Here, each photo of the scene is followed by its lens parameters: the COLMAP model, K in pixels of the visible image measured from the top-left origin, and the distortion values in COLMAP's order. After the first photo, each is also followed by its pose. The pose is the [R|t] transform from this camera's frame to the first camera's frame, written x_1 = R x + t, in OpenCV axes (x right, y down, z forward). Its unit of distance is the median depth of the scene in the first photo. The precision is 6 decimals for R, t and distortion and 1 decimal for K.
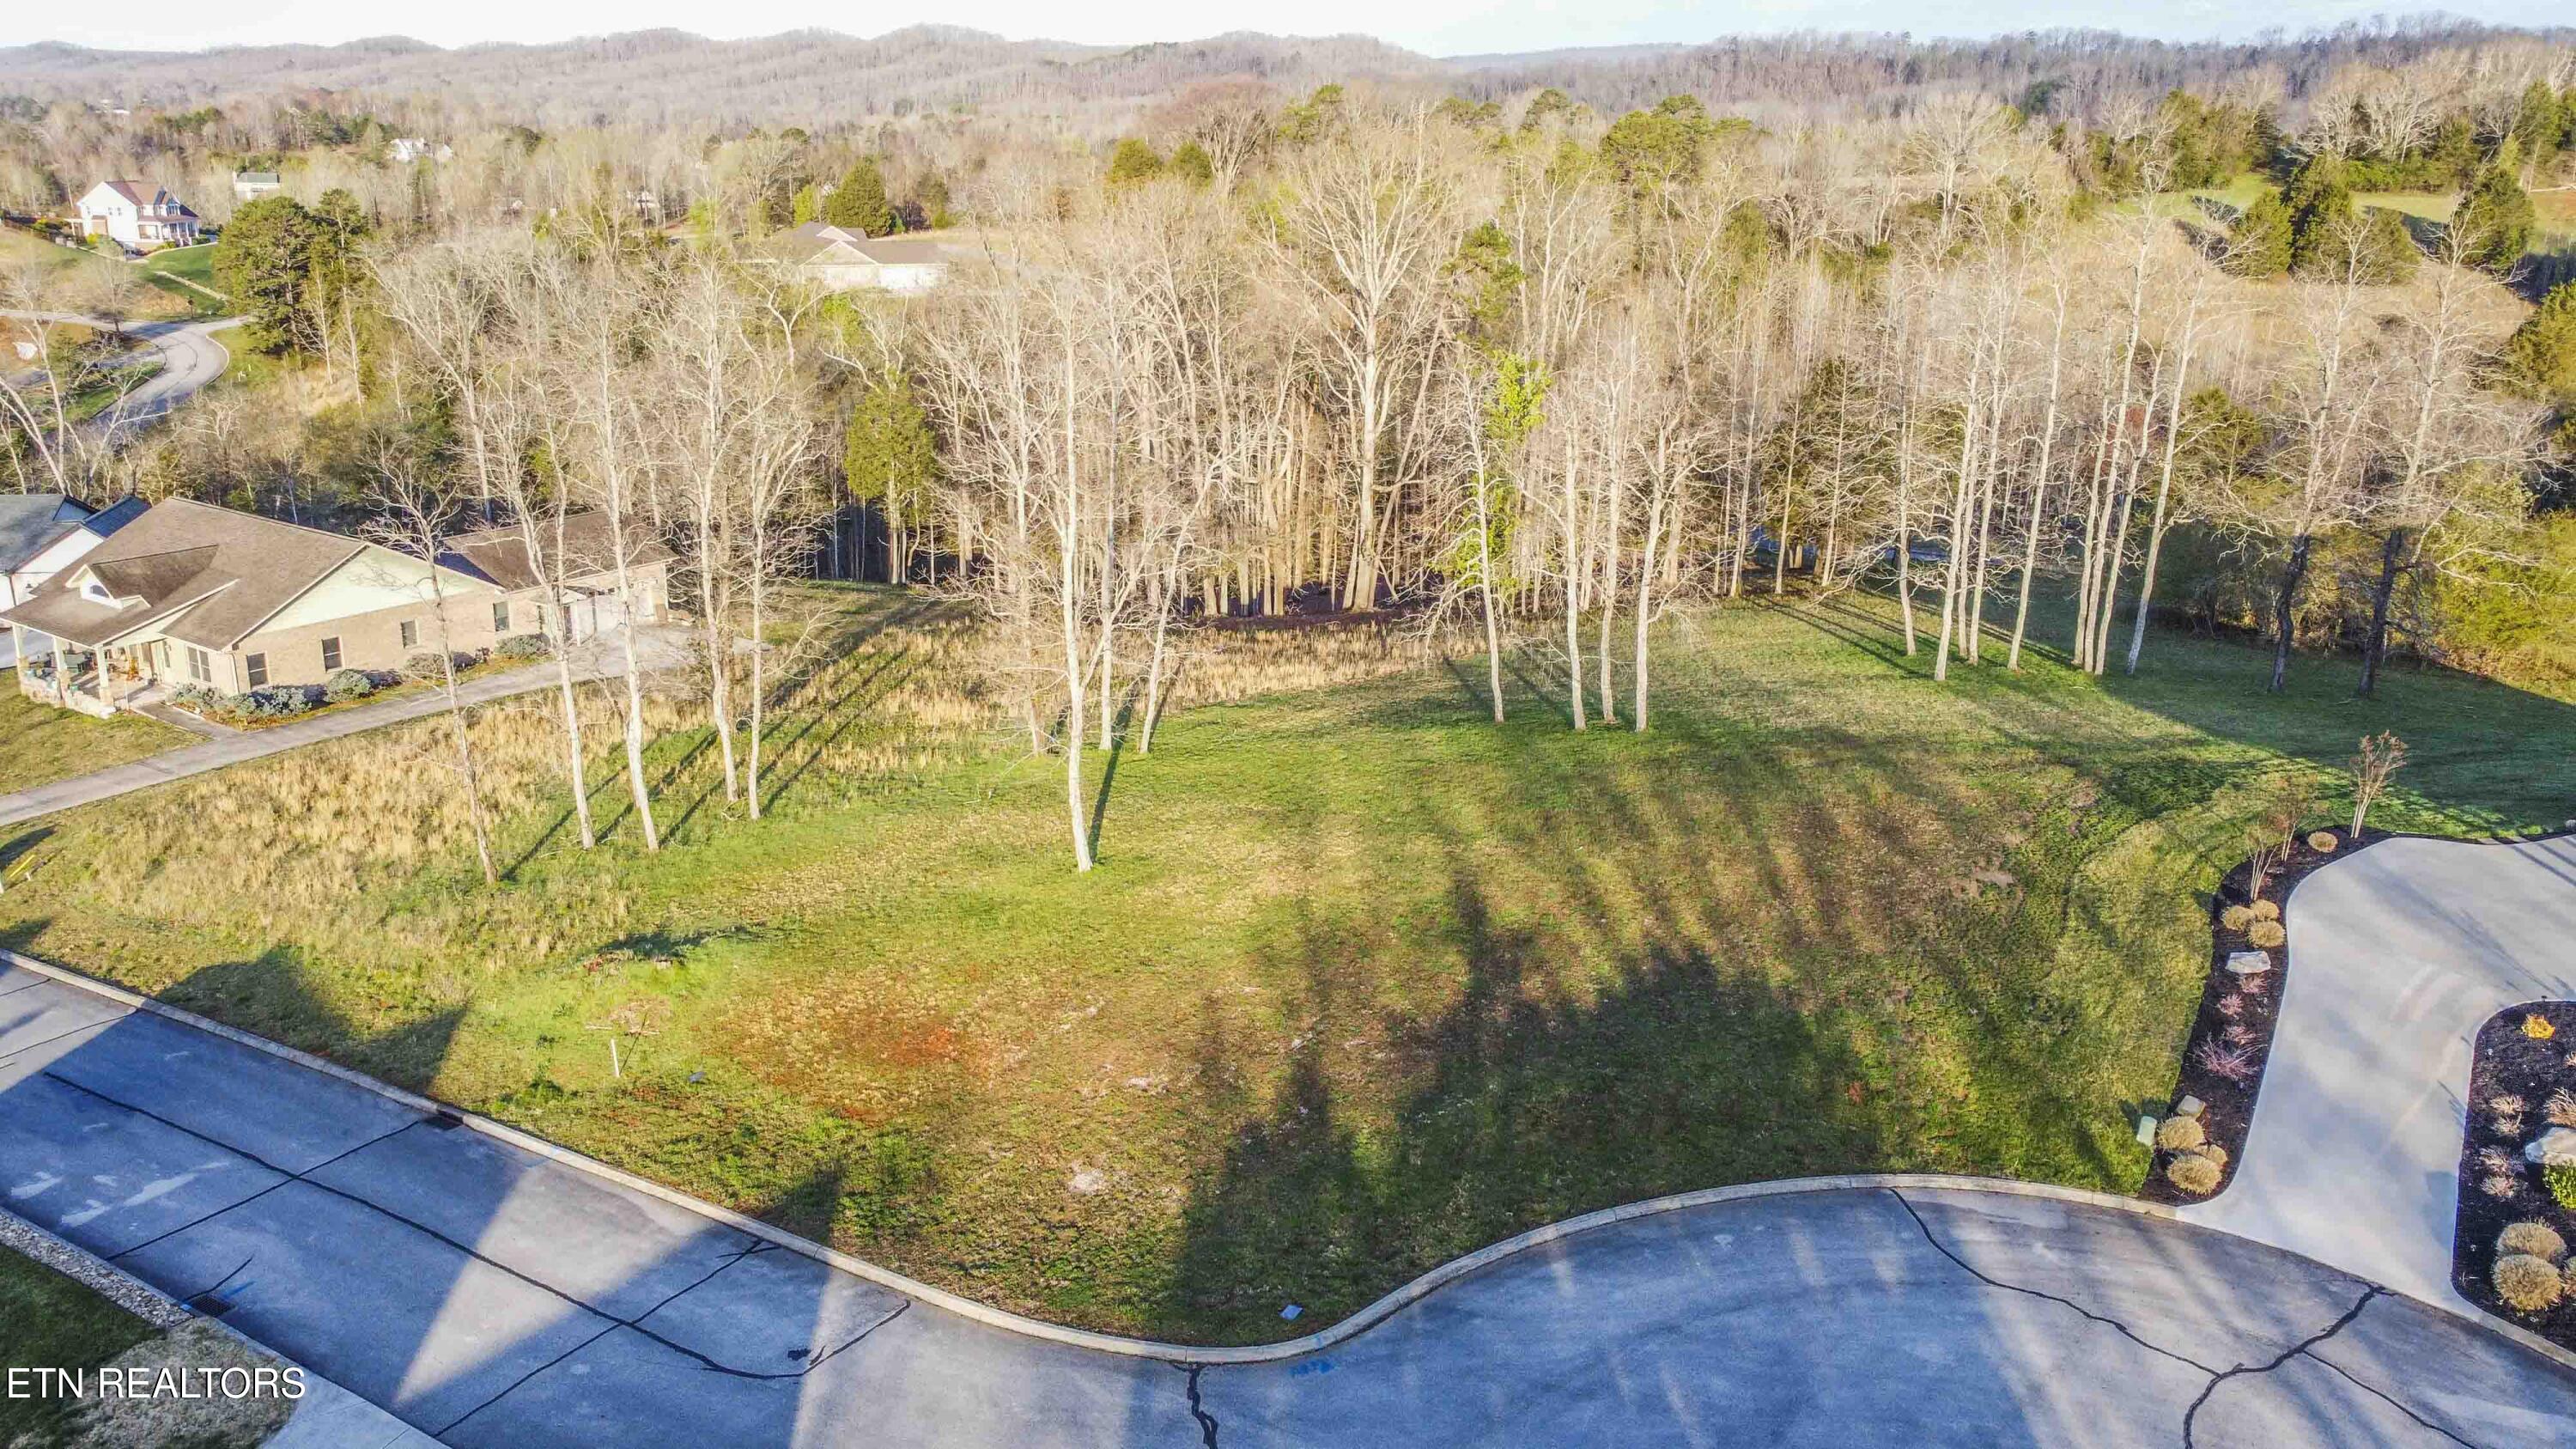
lens RADIAL K [[1948.8, 0, 1276.1], [0, 1948.8, 713.9], [0, 0, 1]] dist [0.006312, -0.008742]
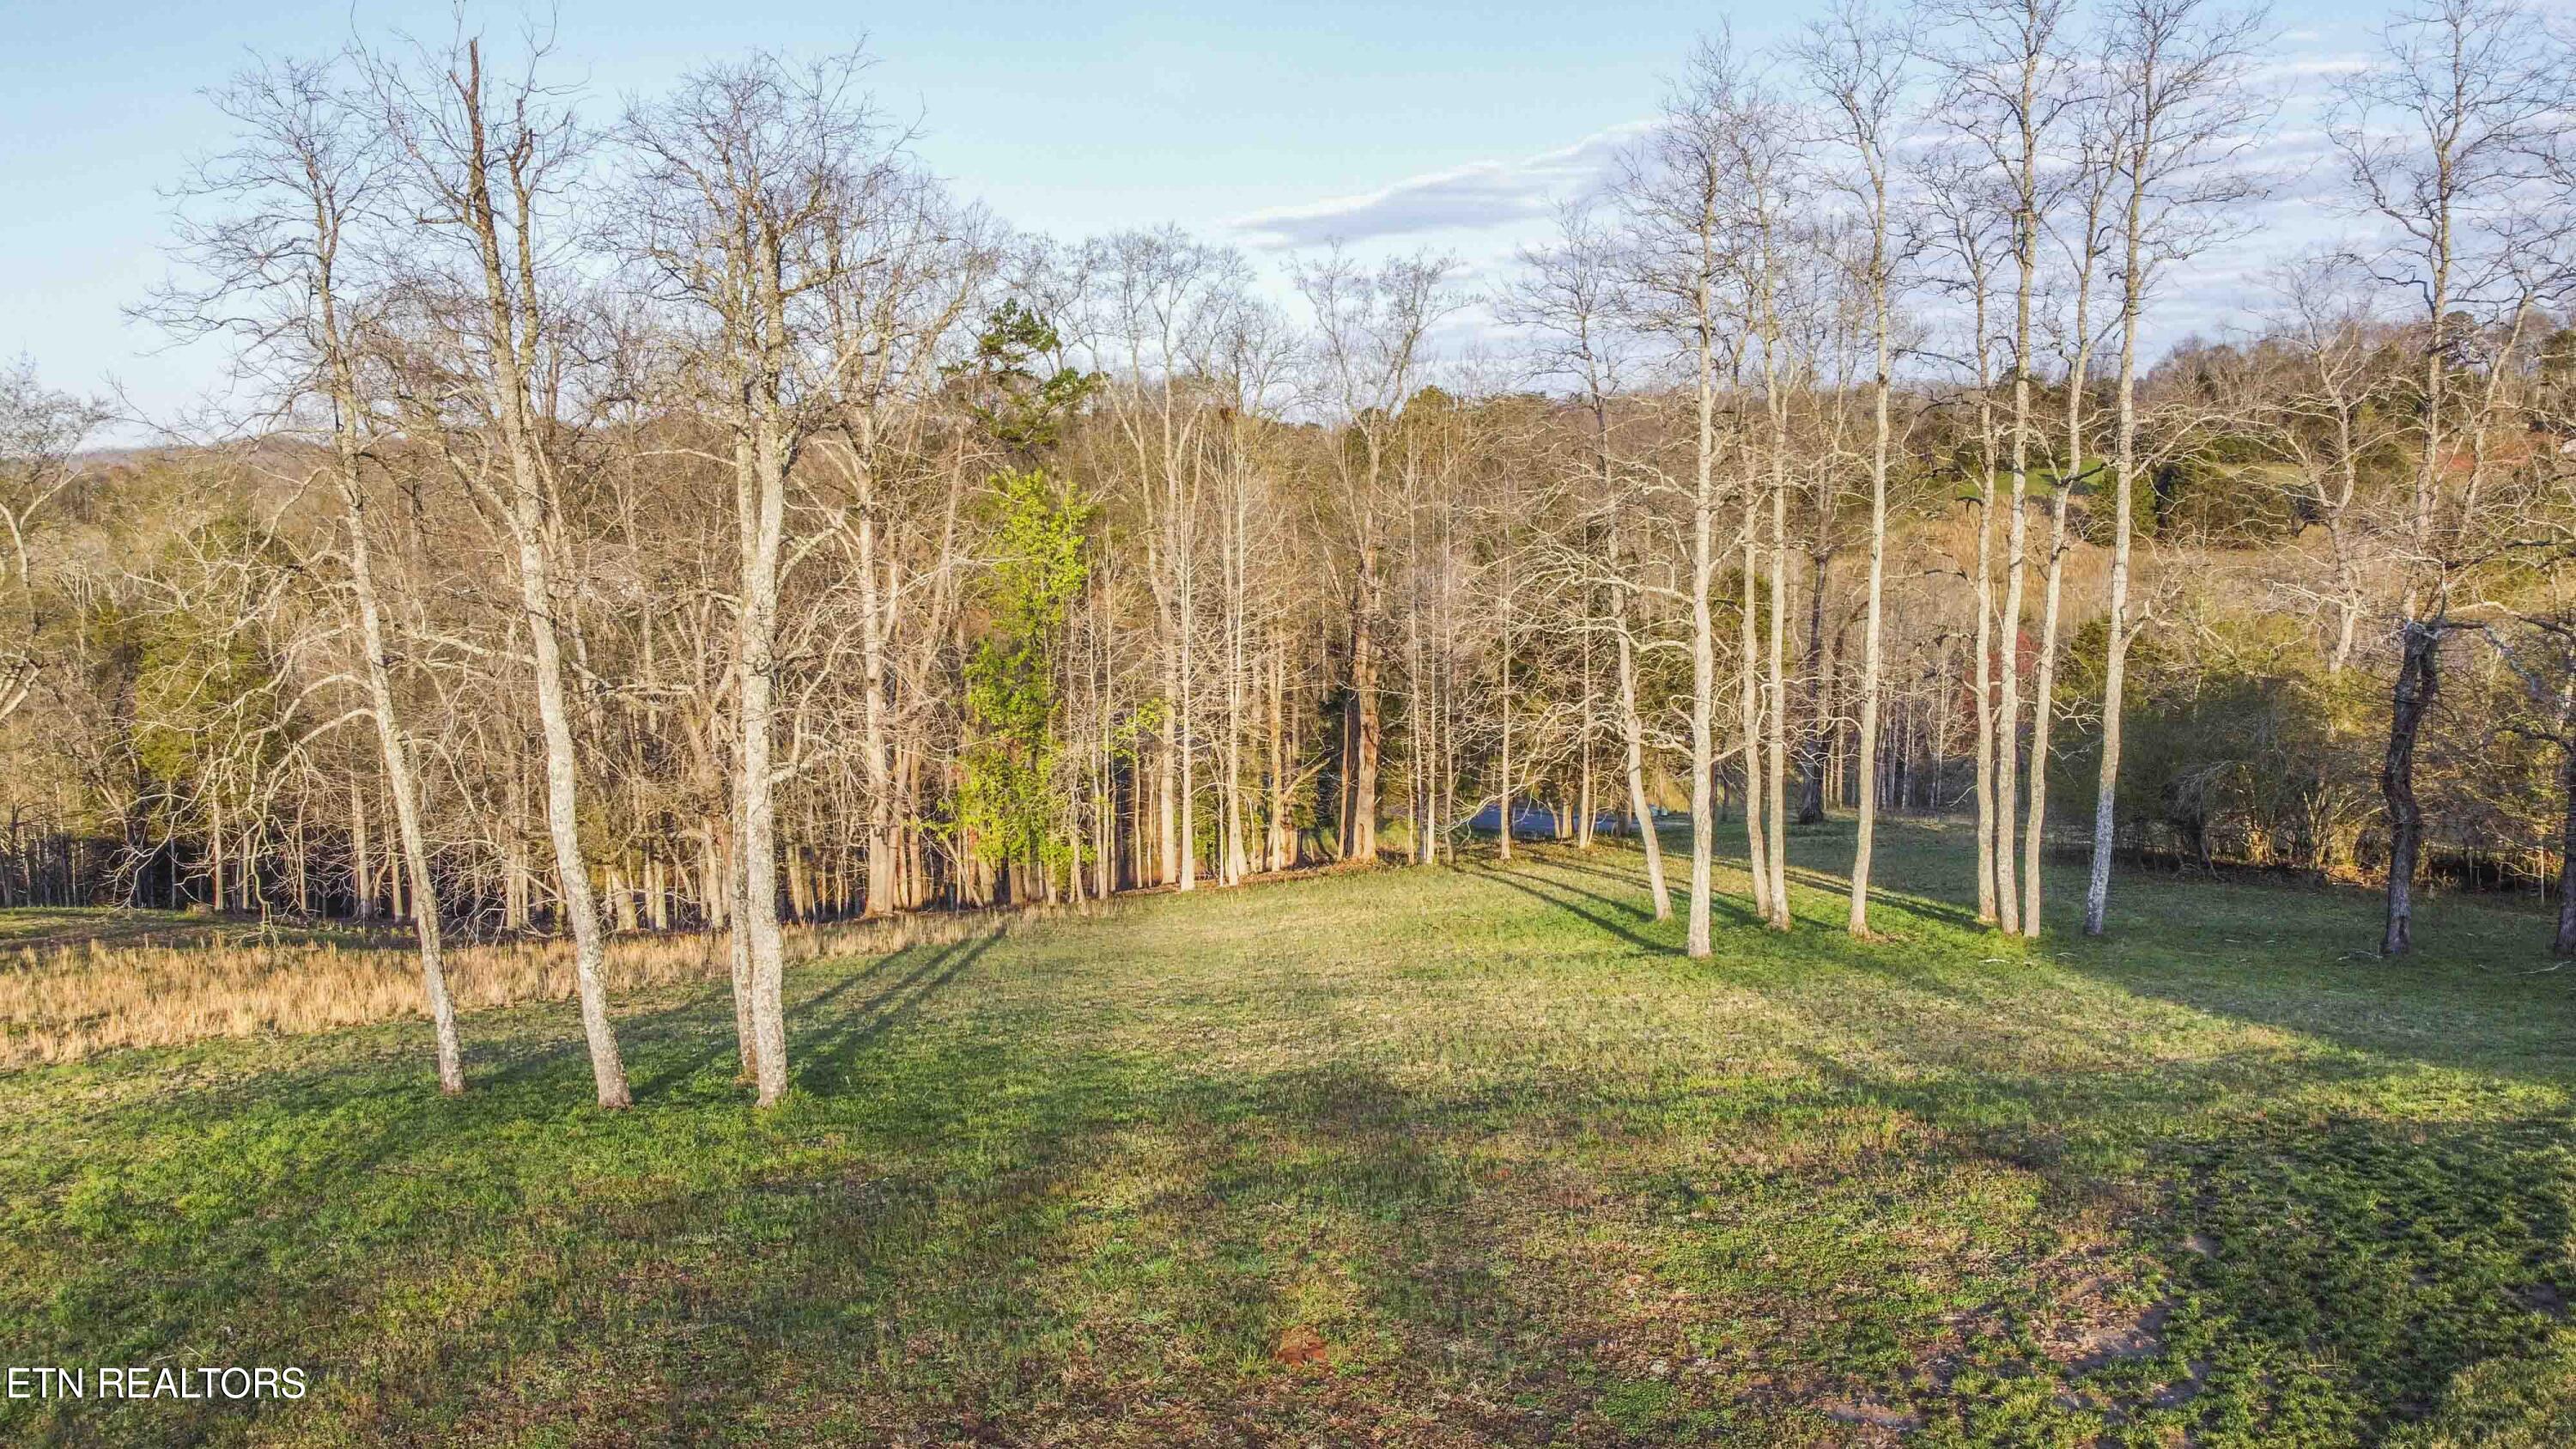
lens RADIAL K [[1948.8, 0, 1270.3], [0, 1948.8, 725.7], [0, 0, 1]] dist [0.006312, -0.008742]
pose [[0.998023, -0.033530, 0.053168, 0.317397], [0.042505, 0.983136, -0.177870, 0.009939], [-0.046307, 0.179778, 0.982617, 0.796211]]
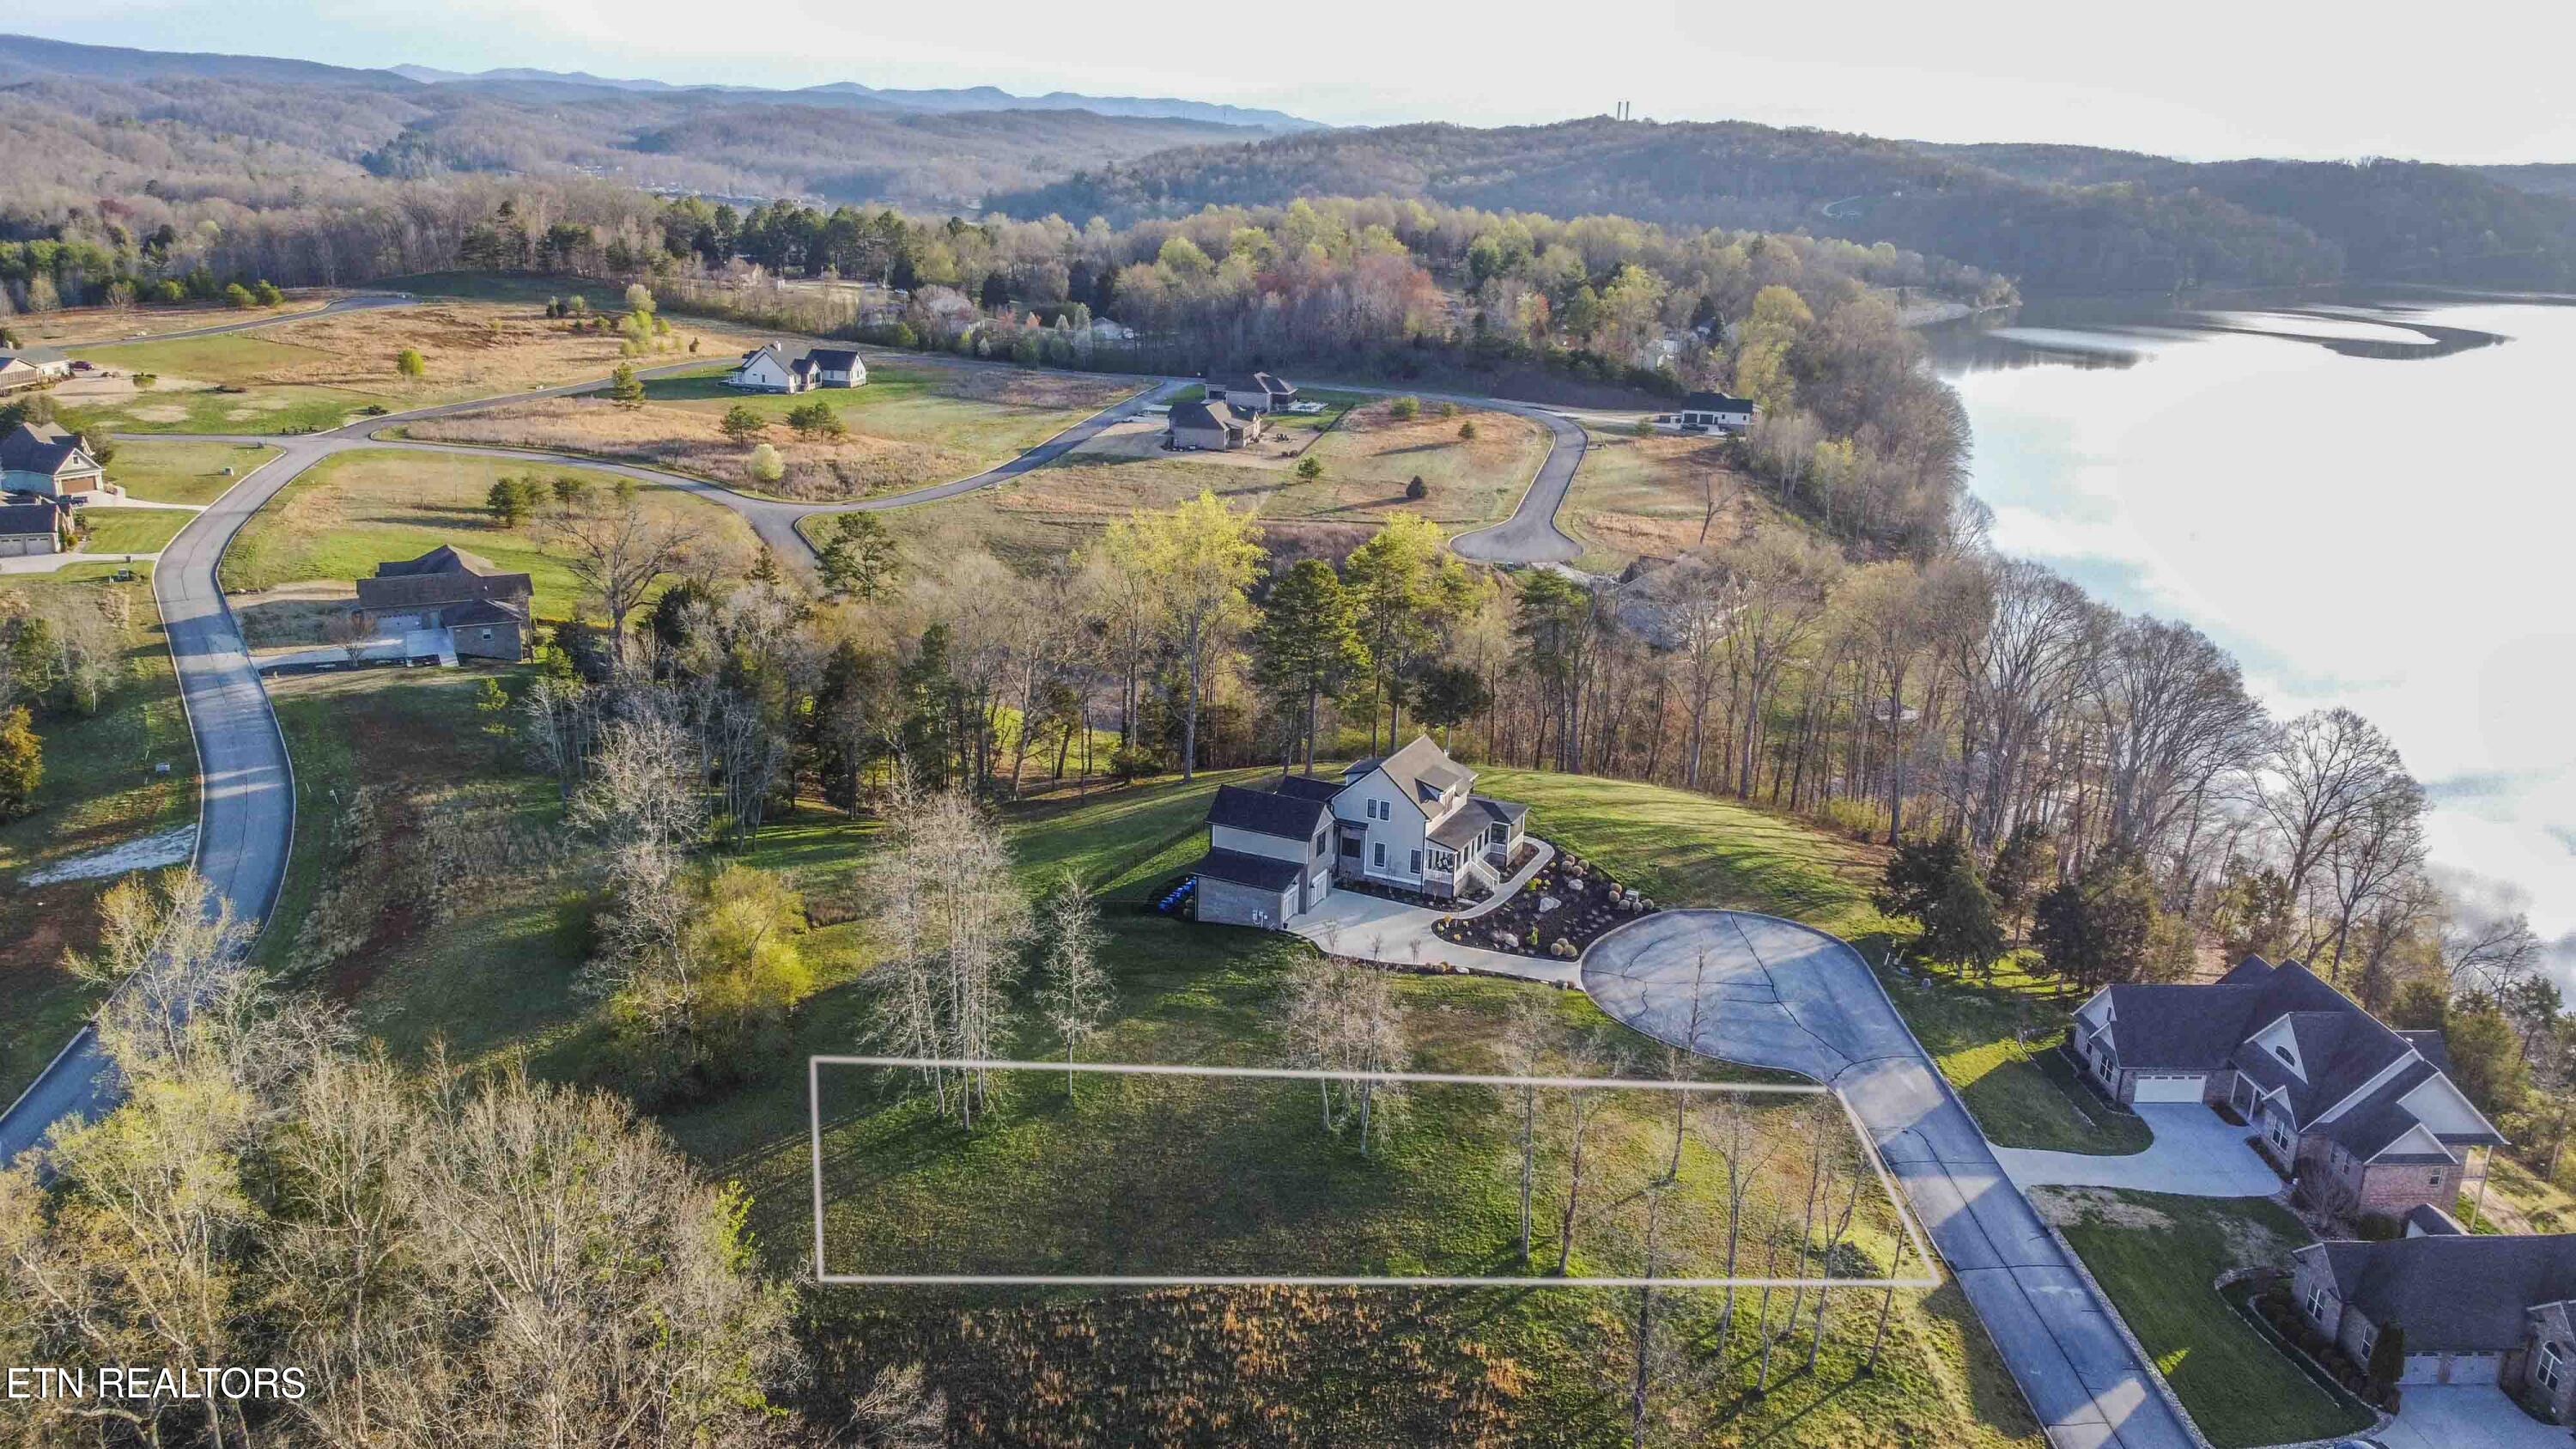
lens RADIAL K [[1948.8, 0, 1280.4], [0, 1948.8, 723.9], [0, 0, 1]] dist [0.006312, -0.008742]
pose [[-0.606147, -0.273551, 0.746830, -1.394513], [0.190738, 0.861596, 0.470395, -1.552567], [-0.772143, 0.427578, -0.470077, 2.225817]]
